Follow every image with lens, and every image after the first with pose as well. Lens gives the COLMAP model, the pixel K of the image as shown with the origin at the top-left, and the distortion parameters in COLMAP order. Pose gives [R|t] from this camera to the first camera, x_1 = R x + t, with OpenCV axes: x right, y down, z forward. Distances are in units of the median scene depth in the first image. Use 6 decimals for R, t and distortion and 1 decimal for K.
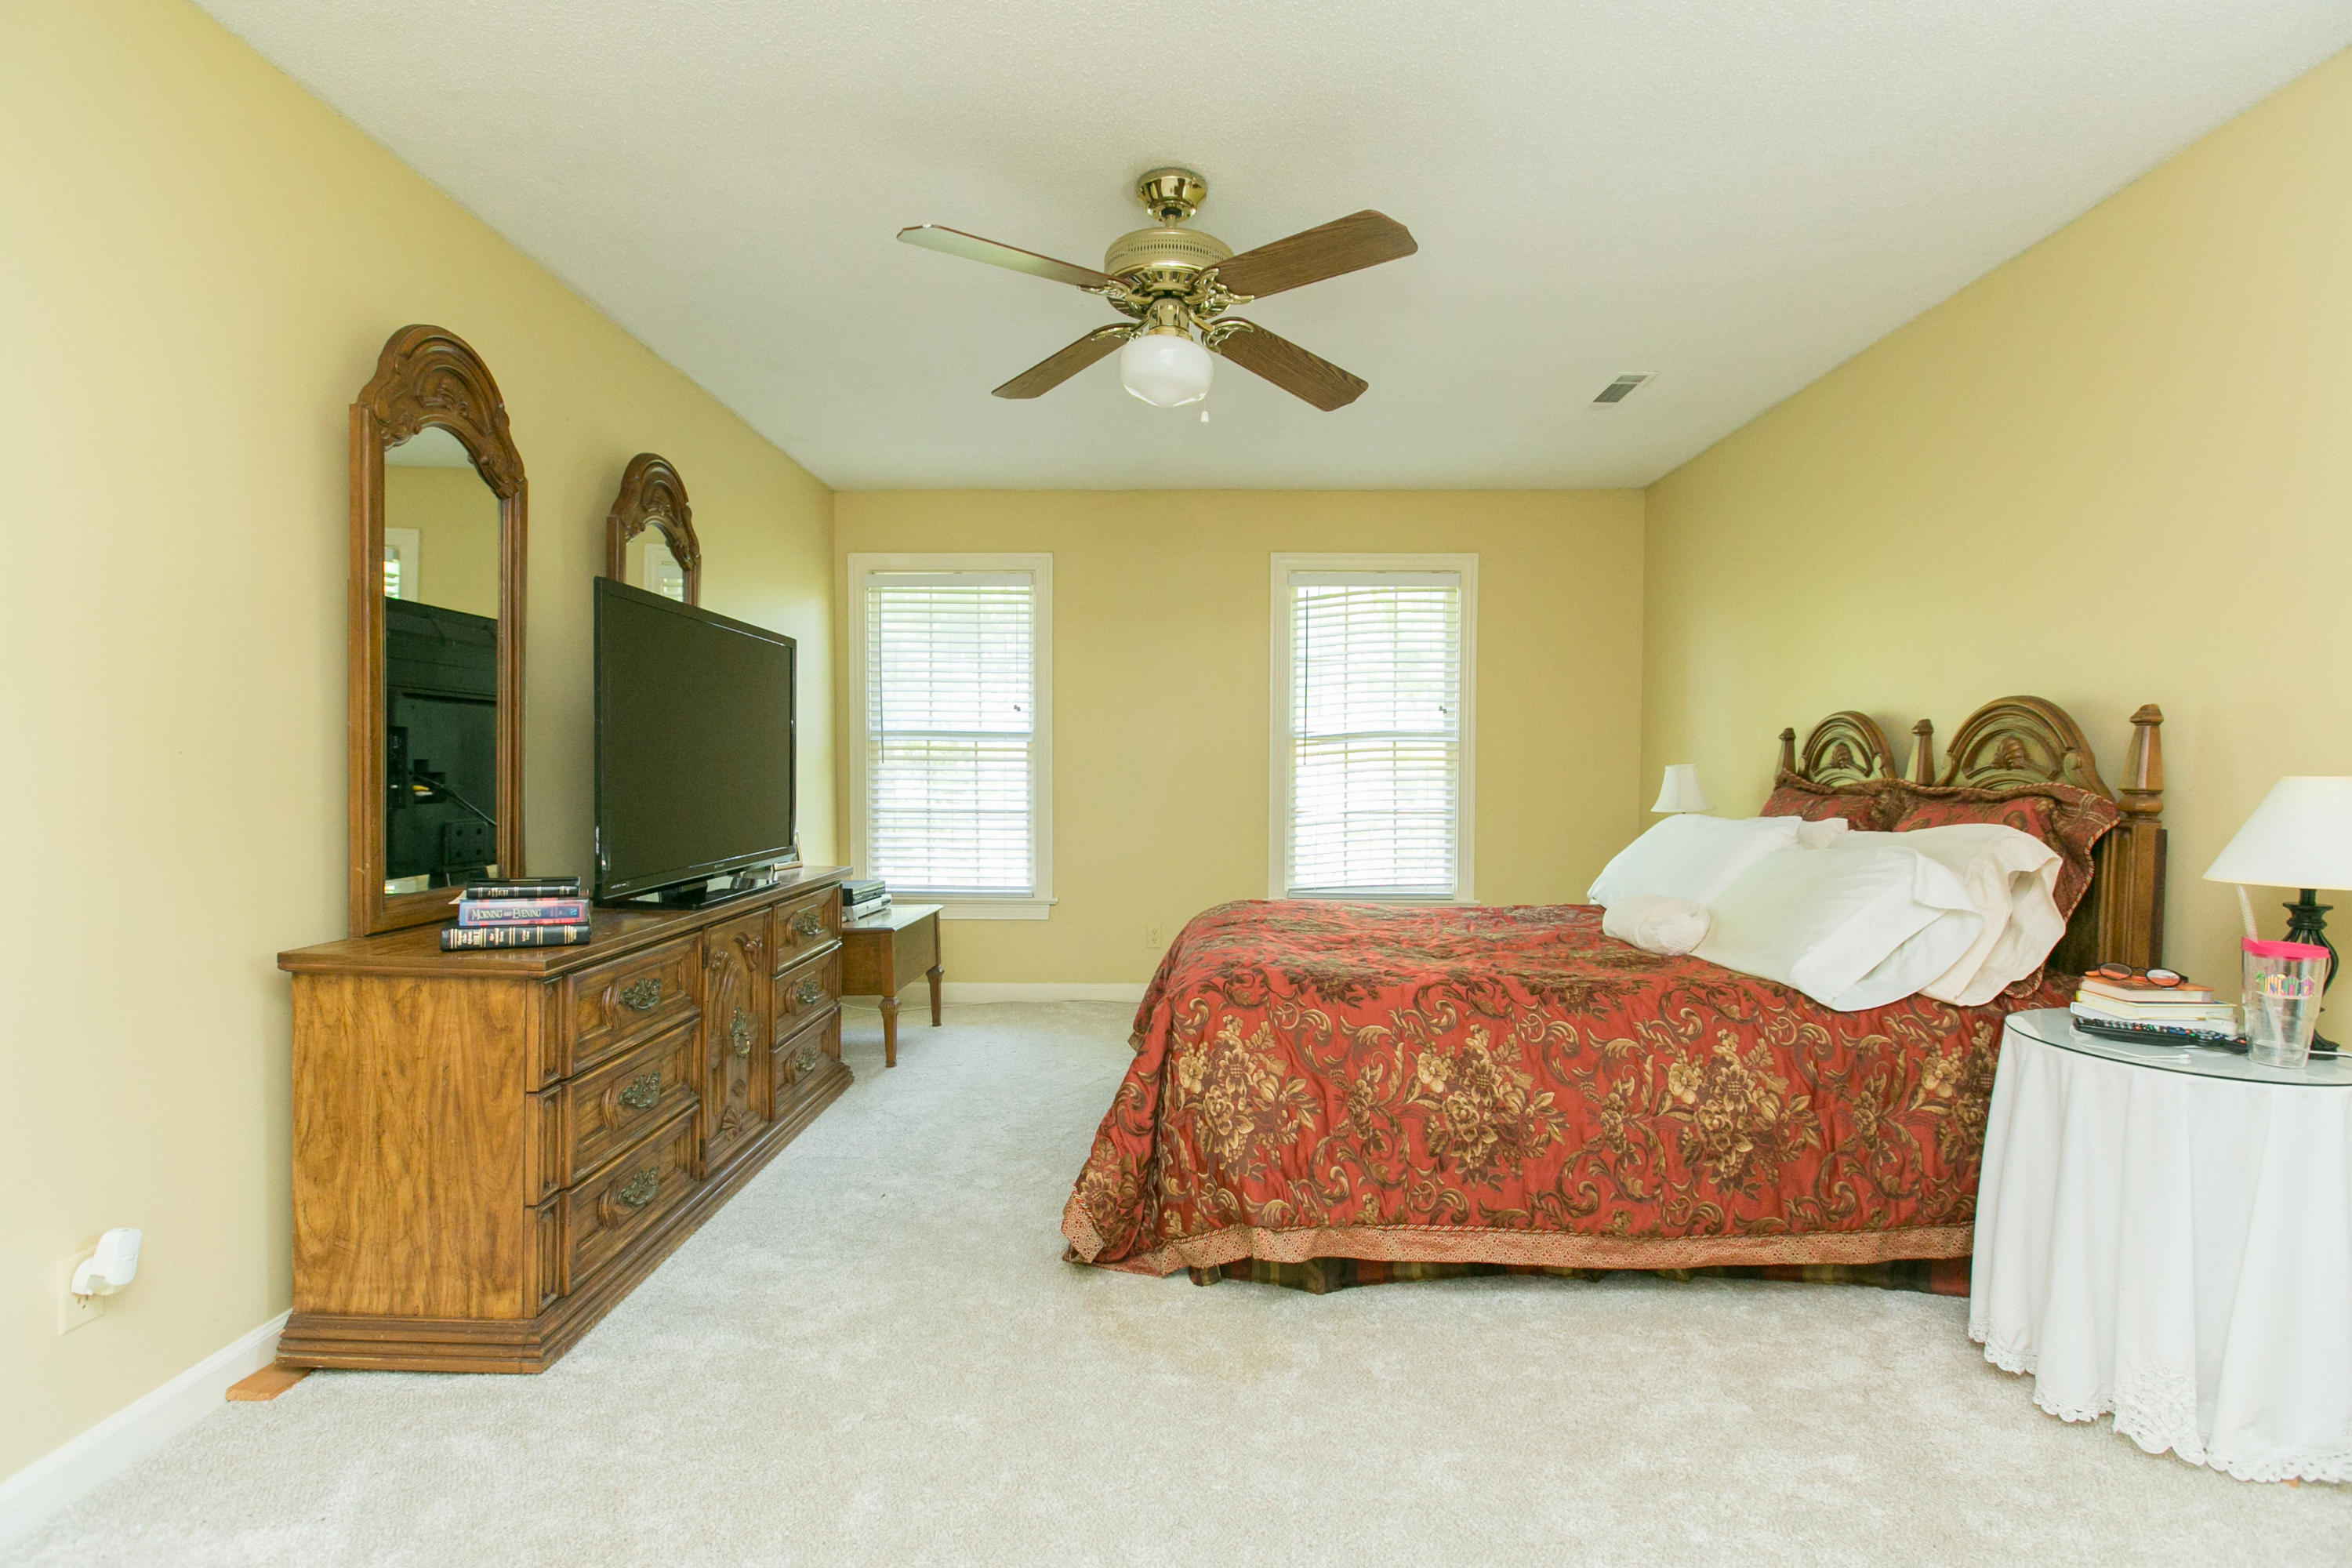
lens RADIAL K [[1049.8, 0, 1176.0], [0, 1049.8, 784.0], [0, 0, 1]] dist [0.006510, 0.000211]
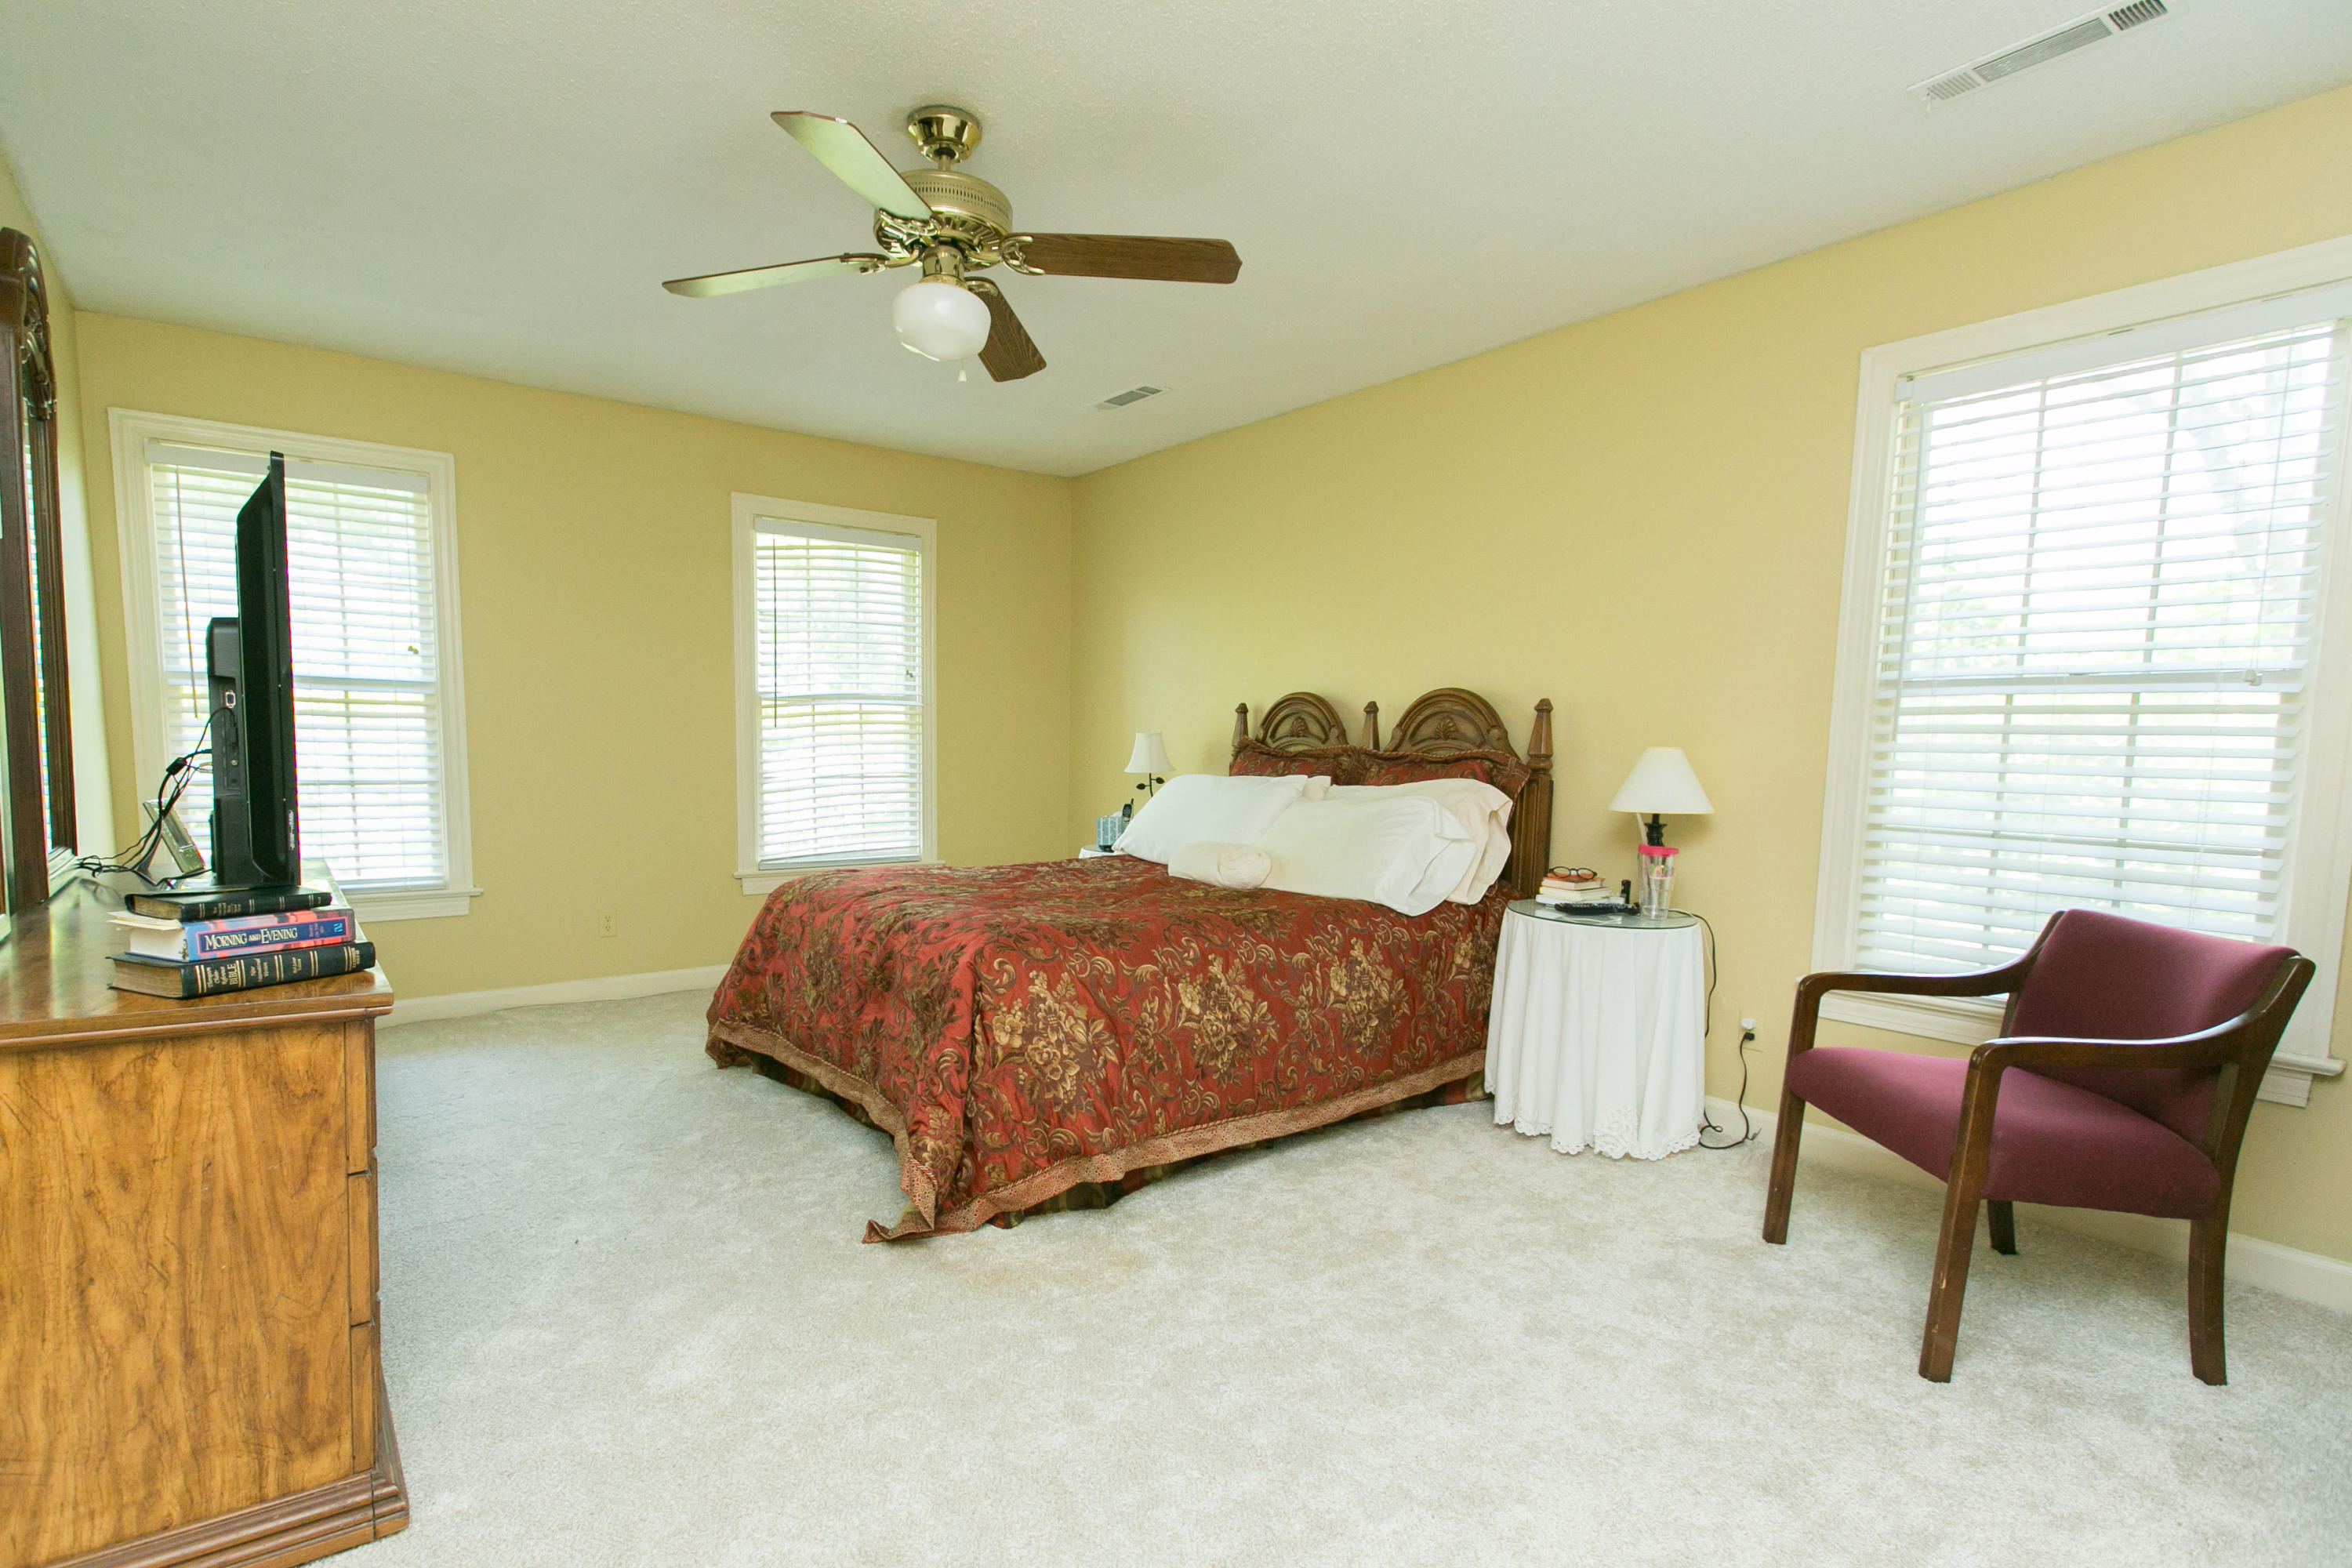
lens RADIAL K [[1059.1, 0, 1175.3], [0, 1059.1, 813.9], [0, 0, 1]] dist [0.007531, -0.000885]
pose [[0.815731, -0.033928, 0.577436, -0.440407], [-0.002741, 0.998040, 0.062512, -0.003798], [-0.578425, -0.052576, 0.814039, 0.061741]]
